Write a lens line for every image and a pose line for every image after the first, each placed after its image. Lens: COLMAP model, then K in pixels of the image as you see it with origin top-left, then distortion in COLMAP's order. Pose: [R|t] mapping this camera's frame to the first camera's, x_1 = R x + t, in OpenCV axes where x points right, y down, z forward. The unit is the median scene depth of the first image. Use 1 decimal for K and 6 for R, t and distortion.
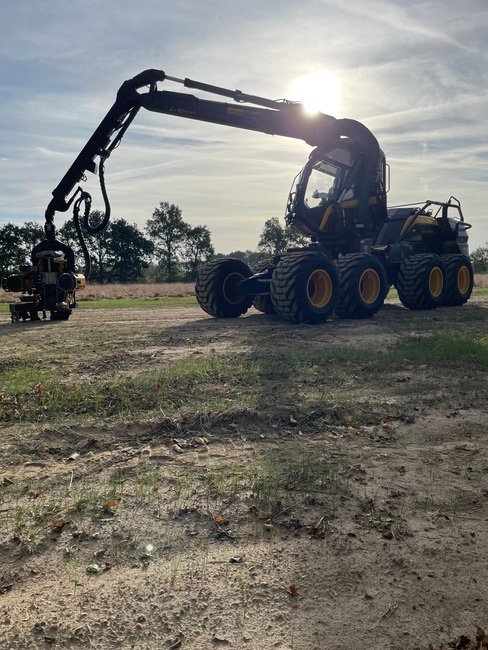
lens RADIAL K [[495.6, 0, 242.2], [0, 495.6, 326.6], [0, 0, 1]] dist [0.077658, -0.093003]
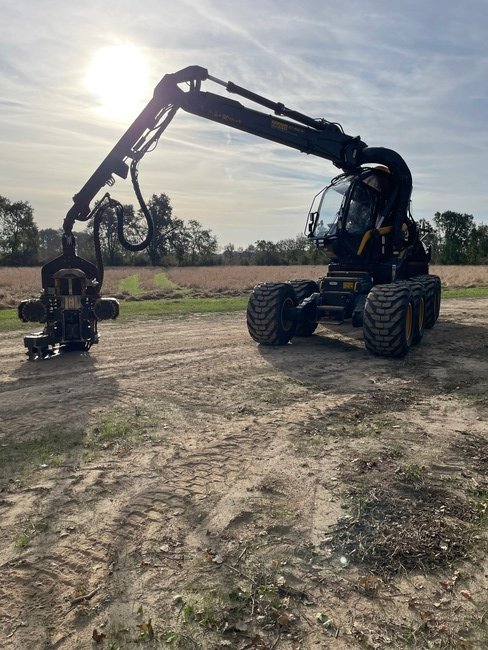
lens RADIAL K [[495.6, 0, 243.6], [0, 495.6, 327.8], [0, 0, 1]] dist [0.077658, -0.093003]
pose [[0.929953, -0.020961, 0.367081, -0.422135], [0.007092, 0.999210, 0.039091, -0.084179], [-0.367611, -0.033749, 0.929367, 0.132209]]
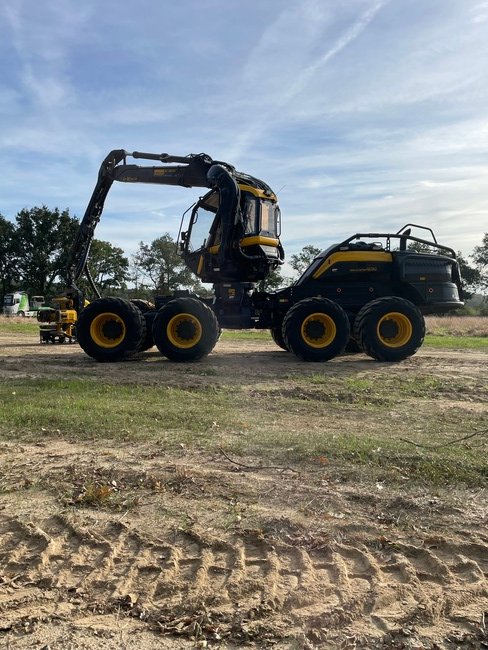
lens RADIAL K [[495.6, 0, 243.1], [0, 495.6, 325.4], [0, 0, 1]] dist [0.077658, -0.093003]
pose [[0.769681, 0.042558, -0.637008, 0.865312], [-0.081006, 0.996221, -0.031322, -0.057677], [0.633268, 0.075709, 0.770220, 0.260659]]
